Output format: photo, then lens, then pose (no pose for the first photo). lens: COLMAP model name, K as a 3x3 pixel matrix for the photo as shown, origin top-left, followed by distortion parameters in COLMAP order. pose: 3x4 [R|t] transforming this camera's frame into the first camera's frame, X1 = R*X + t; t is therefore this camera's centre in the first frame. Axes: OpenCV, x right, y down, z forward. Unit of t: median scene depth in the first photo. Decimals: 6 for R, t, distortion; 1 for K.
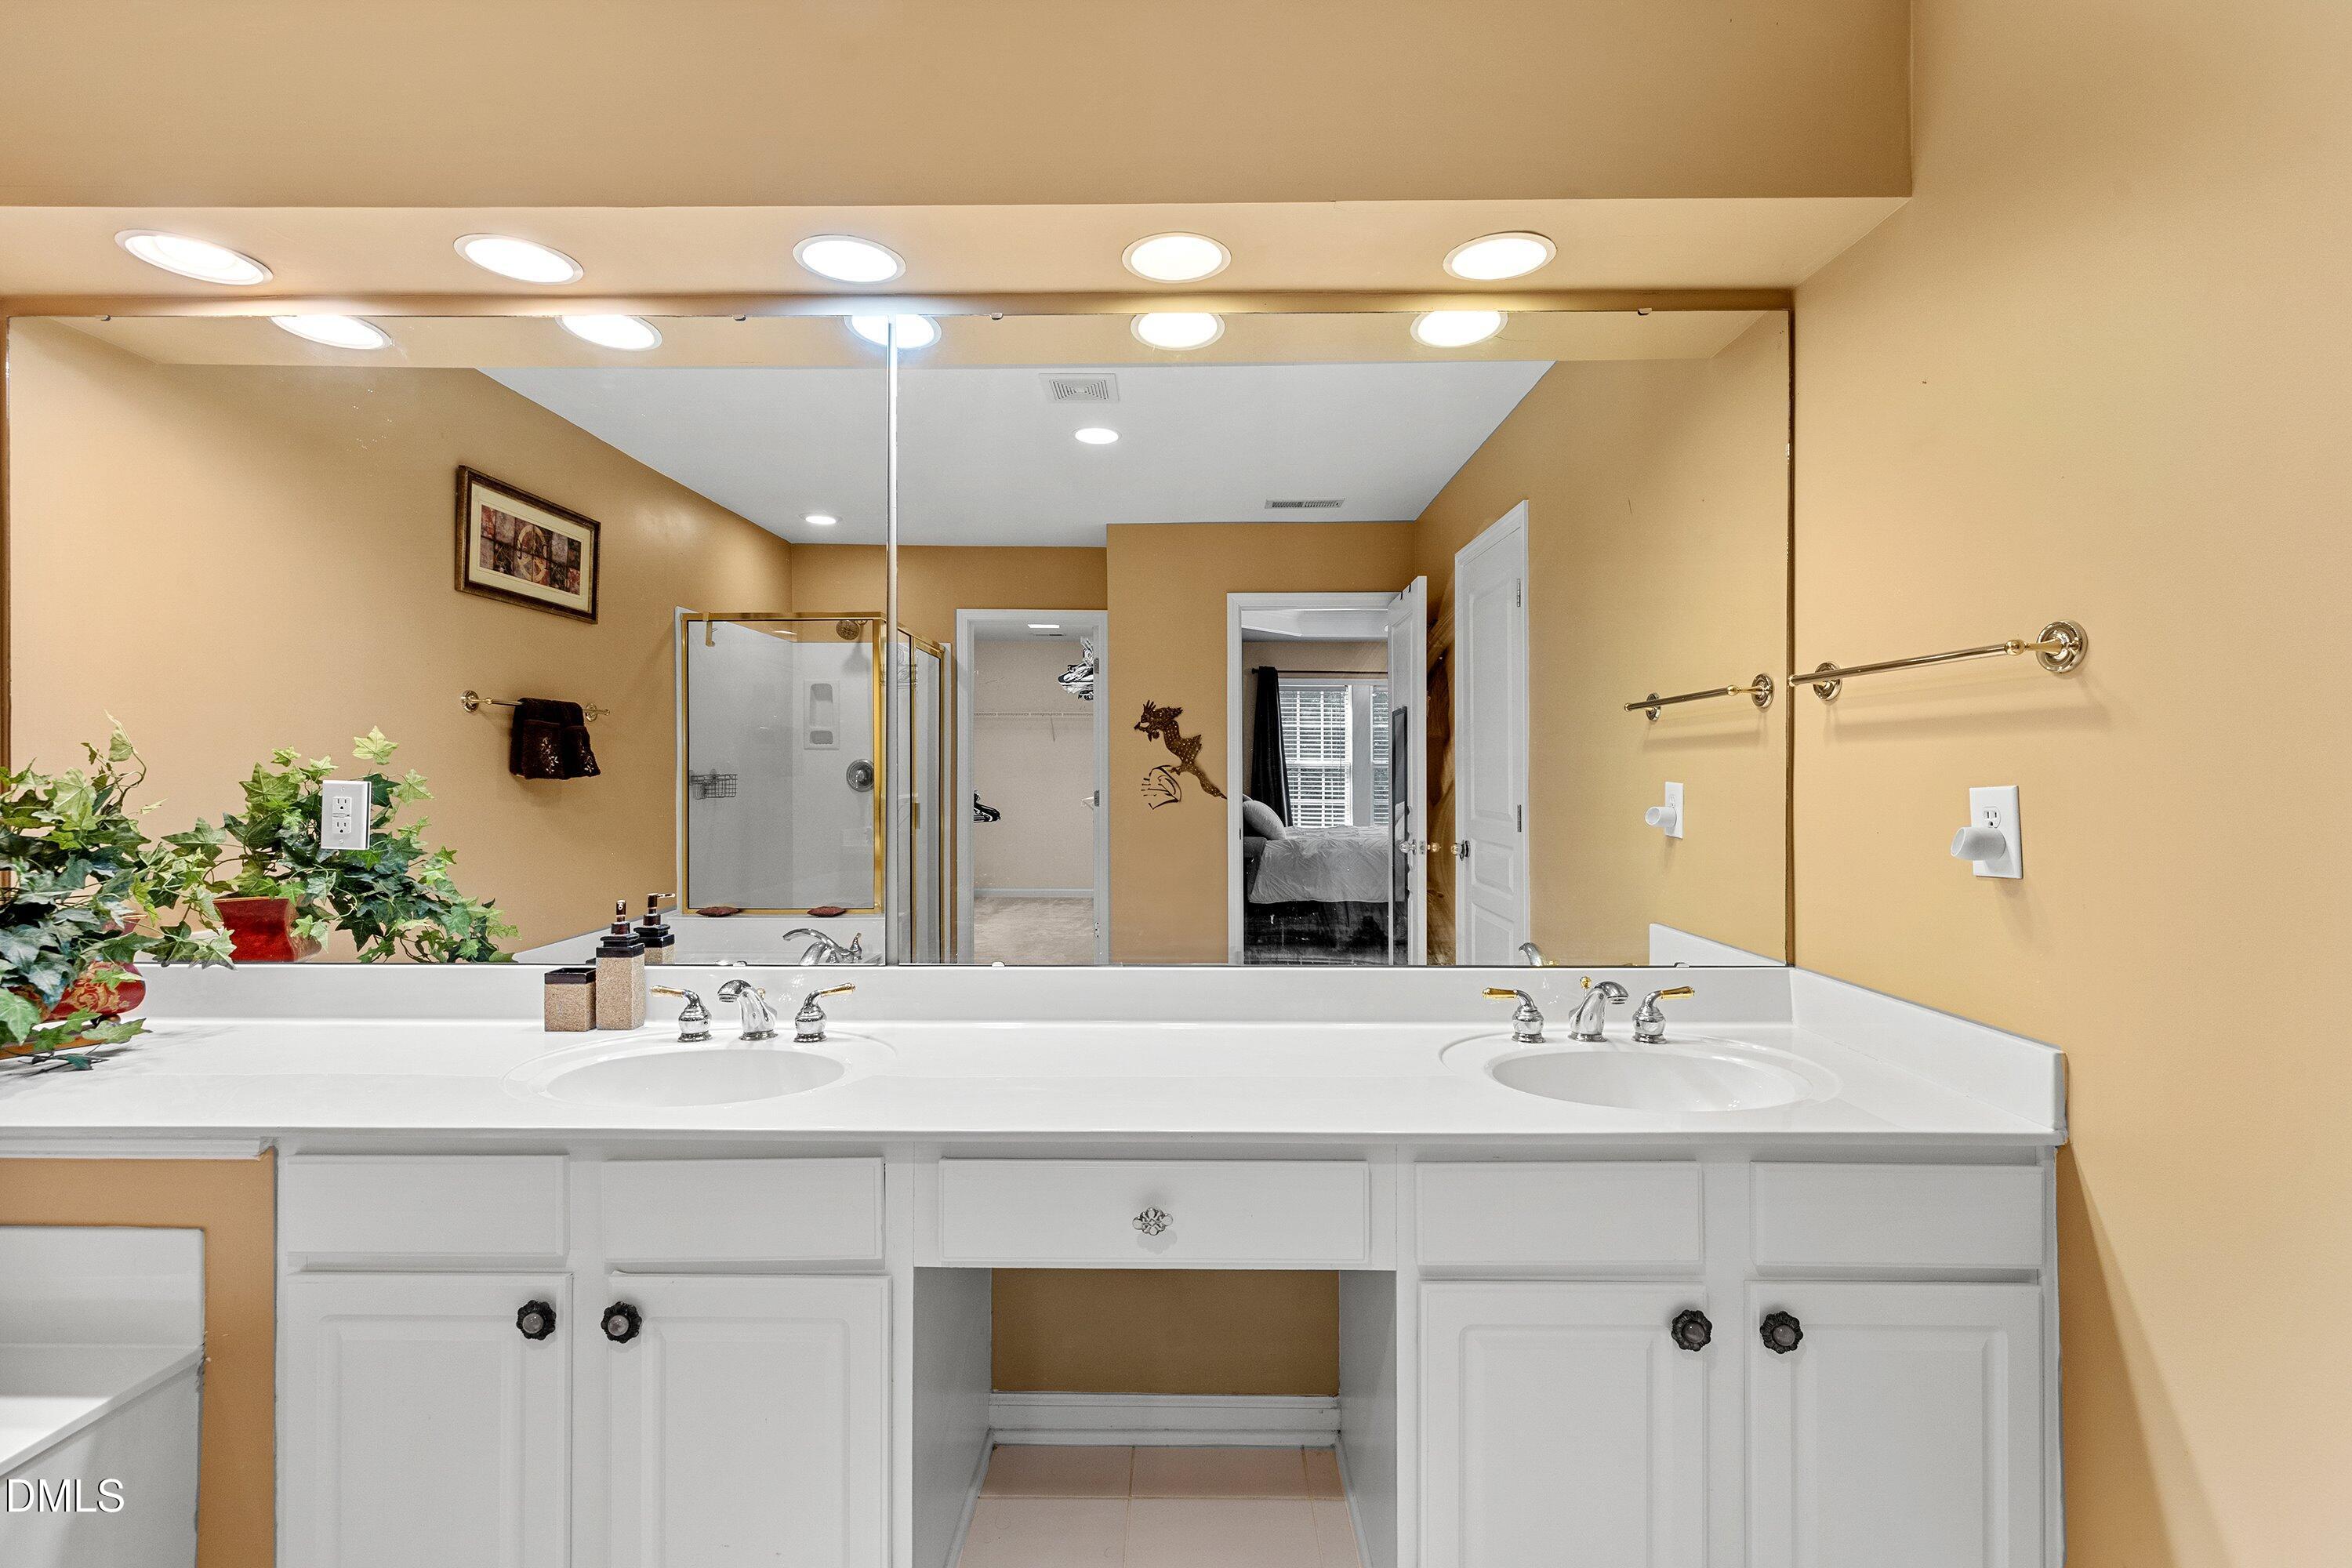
lens RADIAL K [[997.4, 0, 1175.2], [0, 997.4, 778.1], [0, 0, 1]] dist [0.002814, 0.000079]
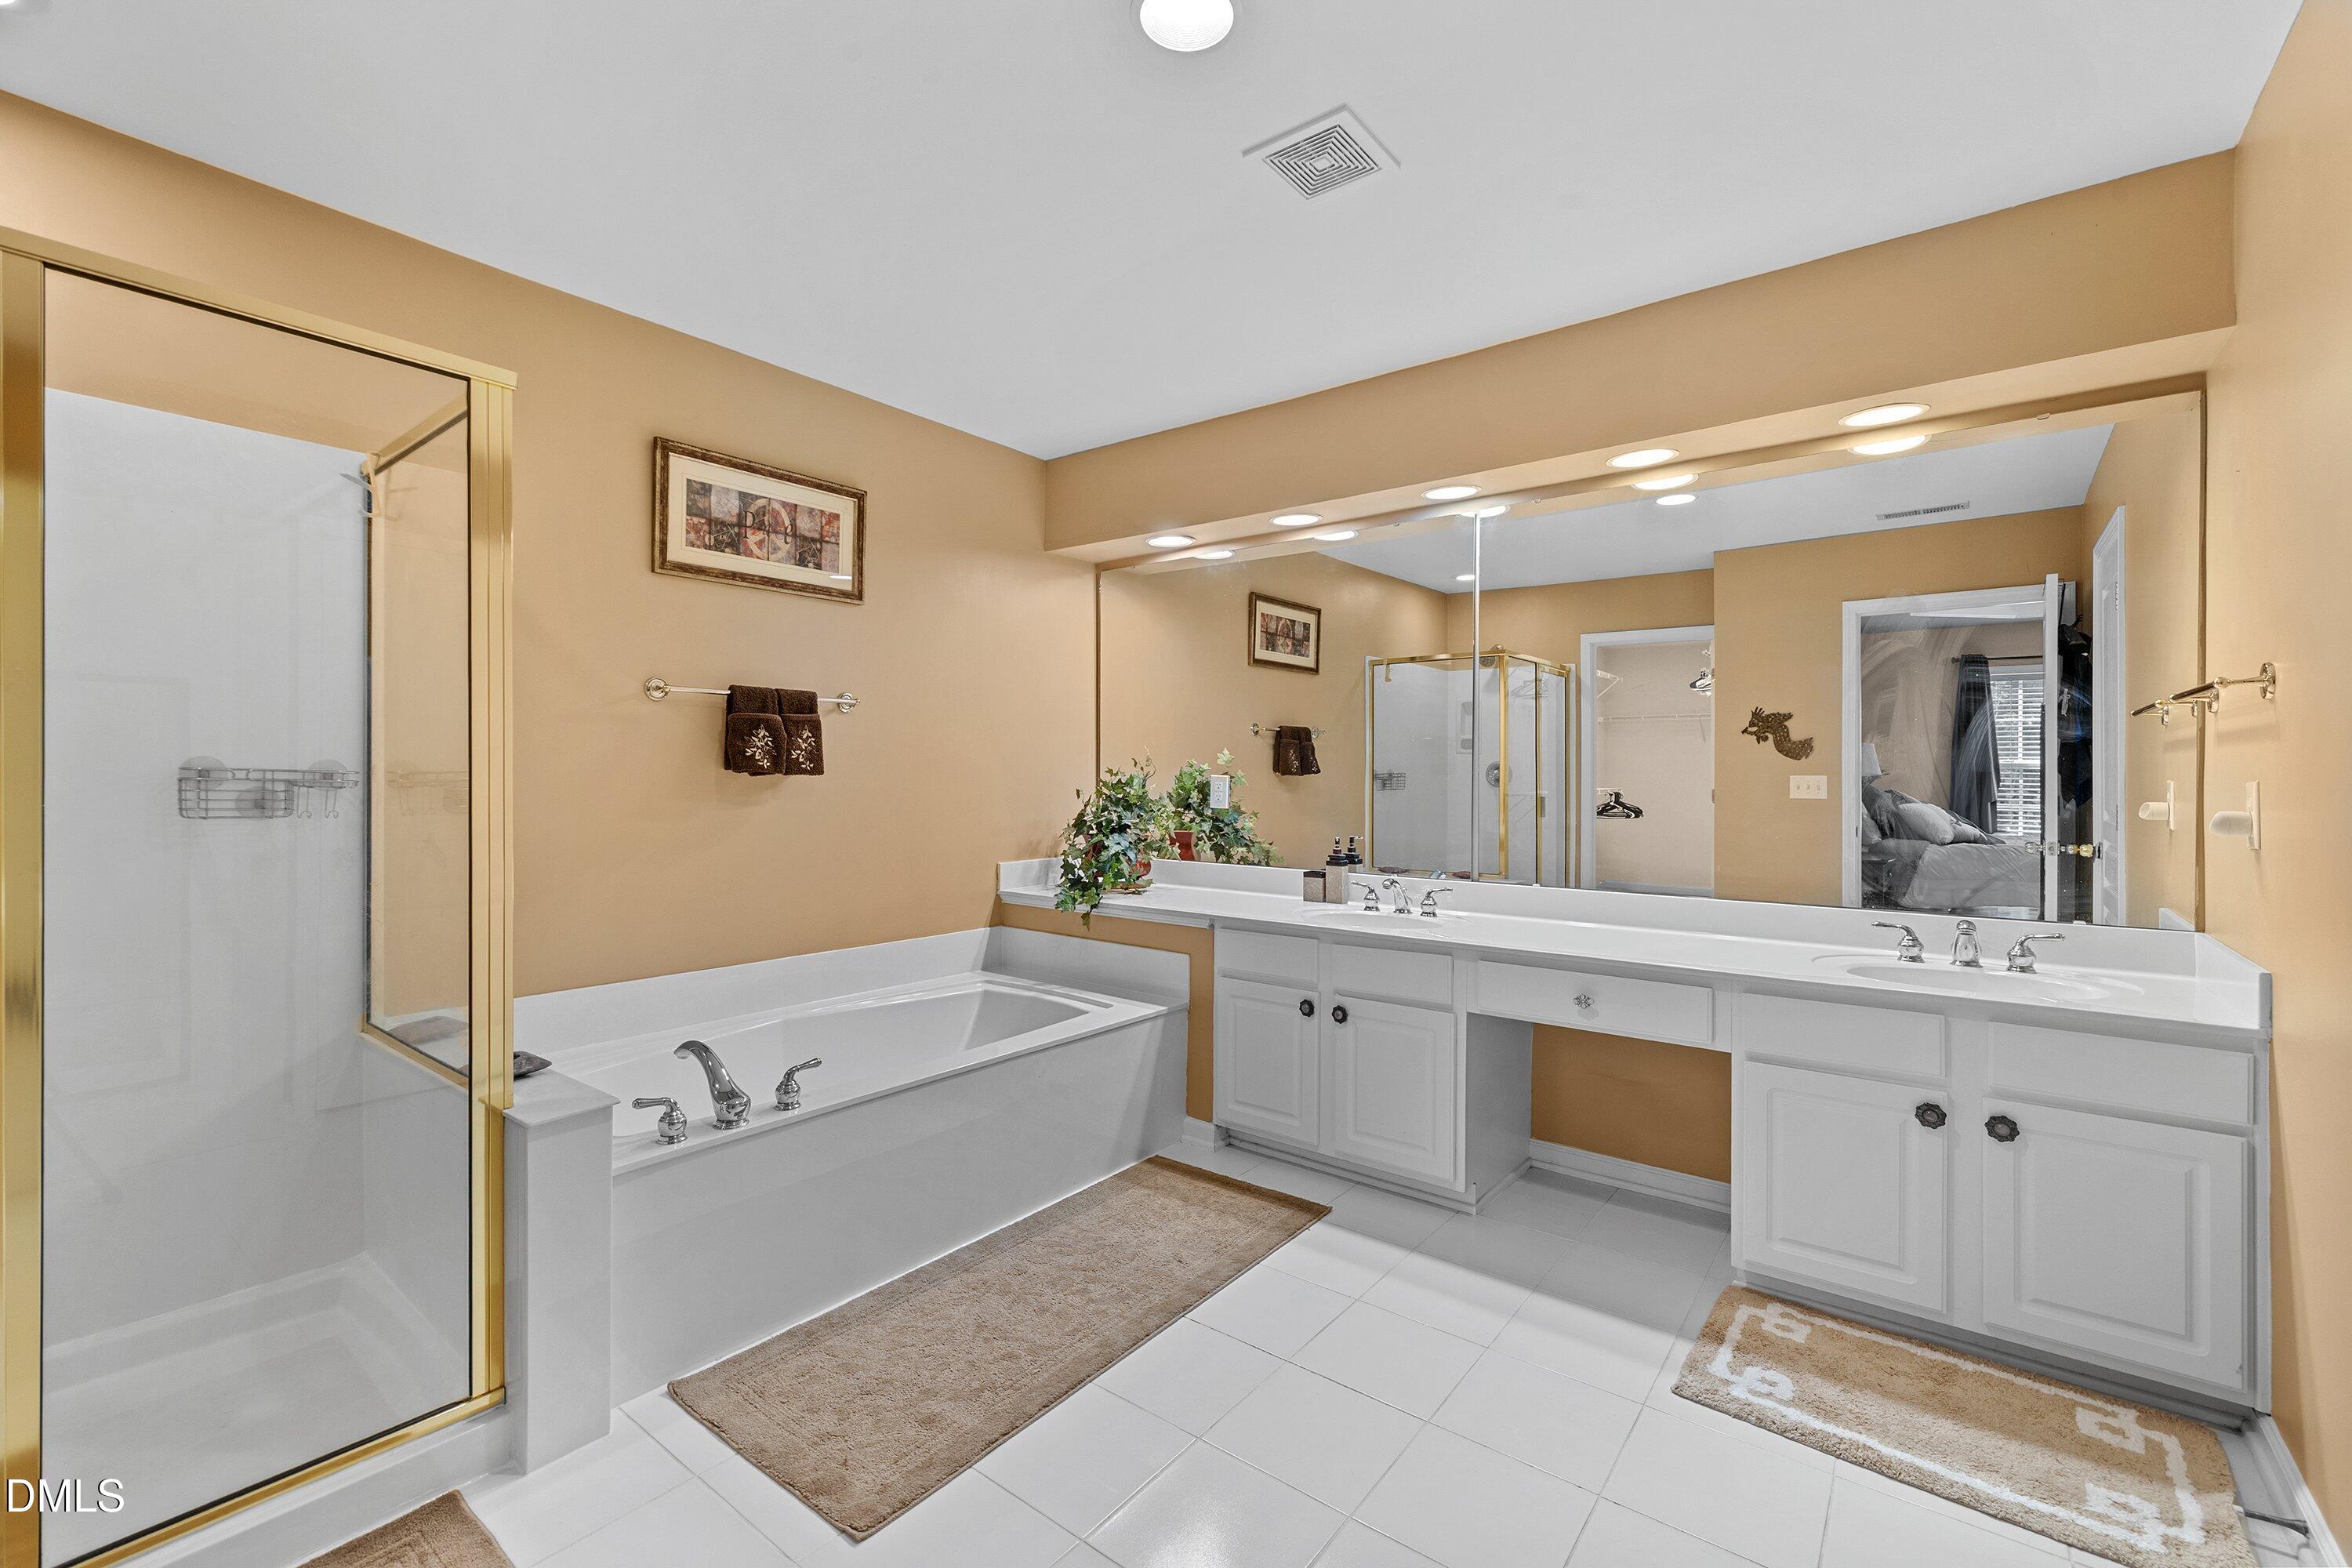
lens RADIAL K [[997.4, 0, 1175.2], [0, 997.4, 778.1], [0, 0, 1]] dist [0.002814, 0.000079]
pose [[0.793368, 0.004701, -0.608725, 0.342187], [-0.004991, 0.999987, 0.001218, 0.006378], [0.608722, 0.002072, 0.793381, -0.667918]]
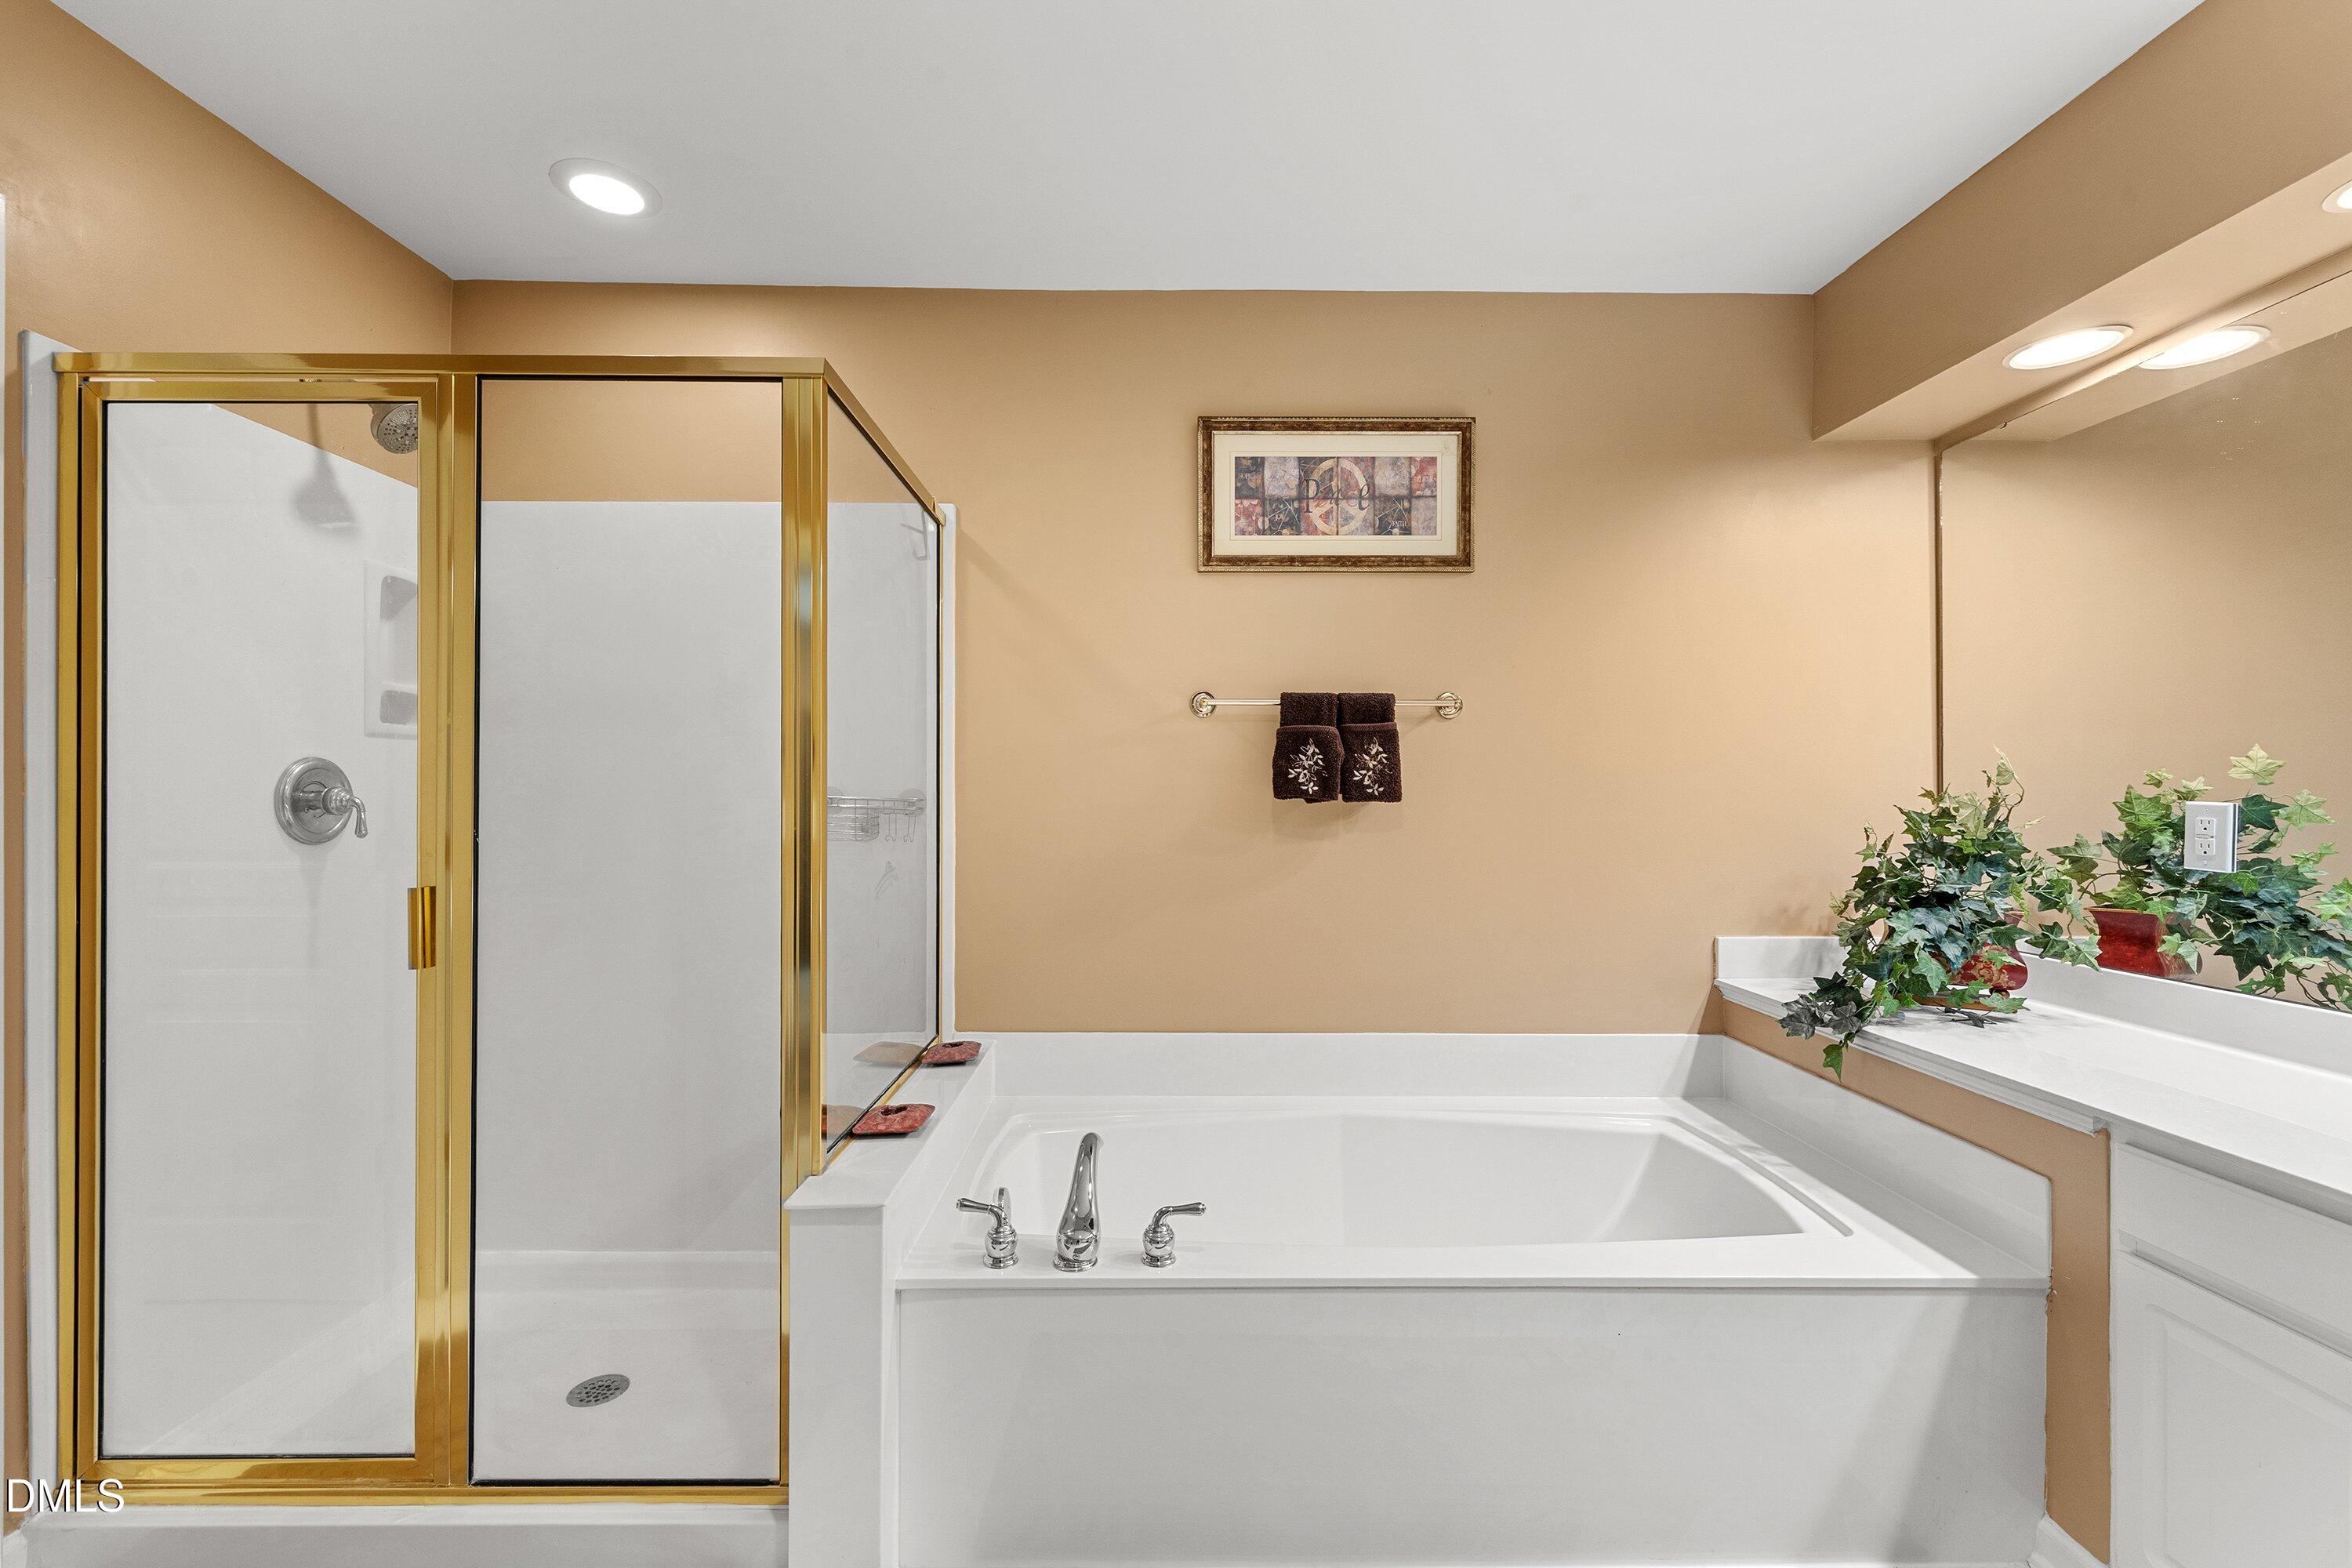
lens RADIAL K [[995.8, 0, 1176.6], [0, 995.8, 789.0], [0, 0, 1]] dist [0.002509, 0.000208]
pose [[0.021273, -0.006413, -0.999753, 0.129645], [-0.002519, 0.999976, -0.006468, -0.000950], [0.999771, 0.002656, 0.021256, -0.041277]]
